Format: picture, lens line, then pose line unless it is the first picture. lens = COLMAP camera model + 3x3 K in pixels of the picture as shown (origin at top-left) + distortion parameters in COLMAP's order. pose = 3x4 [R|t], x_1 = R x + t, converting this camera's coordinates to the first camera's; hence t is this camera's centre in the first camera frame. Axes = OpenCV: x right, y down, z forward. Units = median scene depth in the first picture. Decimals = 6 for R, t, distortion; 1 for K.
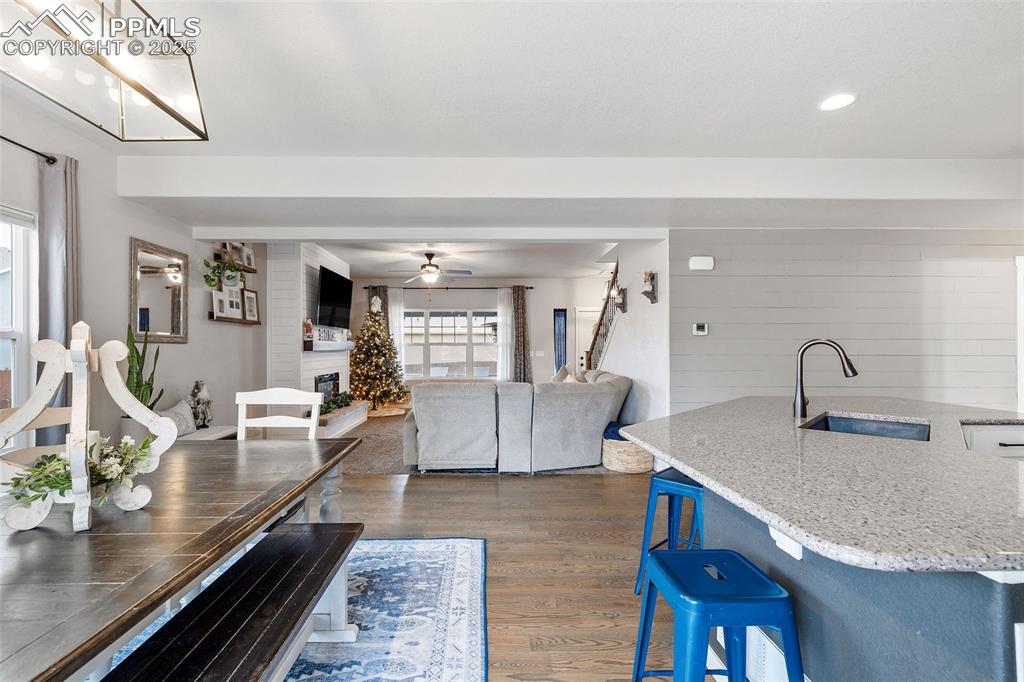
lens RADIAL K [[450.7, 0, 488.2], [0, 450.7, 344.5], [0, 0, 1]] dist [-0.001364, -0.000119]
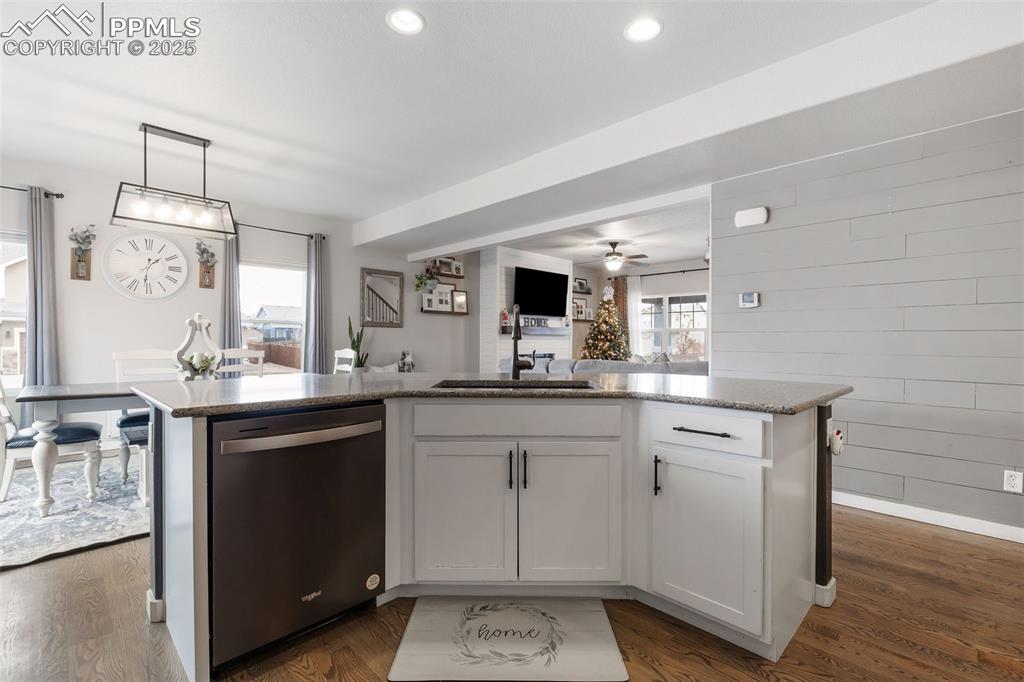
lens RADIAL K [[459.7, 0, 510.3], [0, 459.7, 337.5], [0, 0, 1]] dist [-0.002024, -0.000150]
pose [[0.699566, -0.000897, -0.714567, 0.463374], [0.001324, 0.999999, 0.000041, 0.020151], [0.714566, -0.000975, 0.699567, 0.074733]]
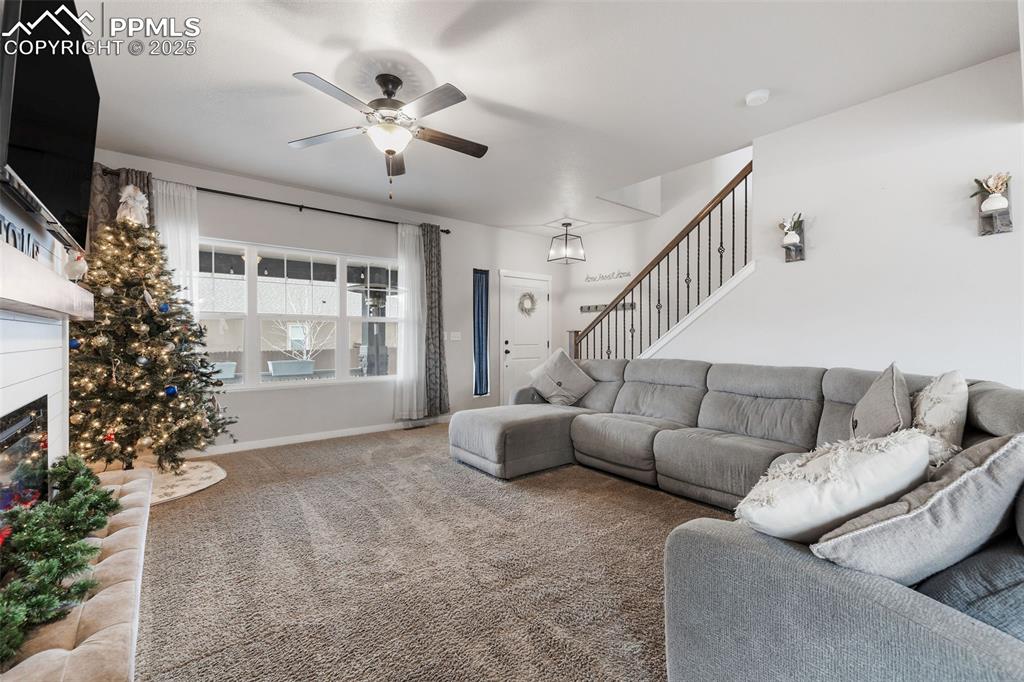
lens RADIAL K [[430.5, 0, 509.6], [0, 430.5, 337.0], [0, 0, 1]] dist [0.000545, 0.000211]
pose [[0.782071, 0.000112, 0.623189, -0.280737], [-0.006702, 0.999944, 0.008231, 0.021671], [-0.623153, -0.010614, 0.782028, 0.625925]]
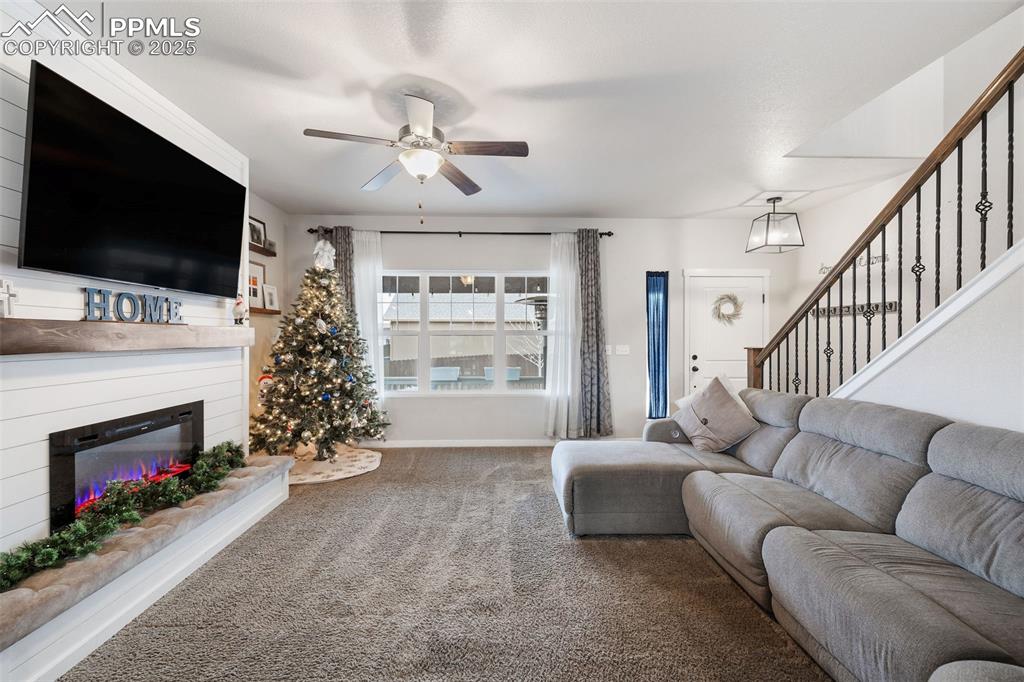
lens RADIAL K [[432.4, 0, 510.3], [0, 432.4, 337.2], [0, 0, 1]] dist [0.002068, -0.000088]
pose [[0.999383, 0.000896, 0.035101, -0.063422], [-0.001209, 0.999960, 0.008895, -0.000534], [-0.035091, -0.008932, 0.999344, 0.608831]]
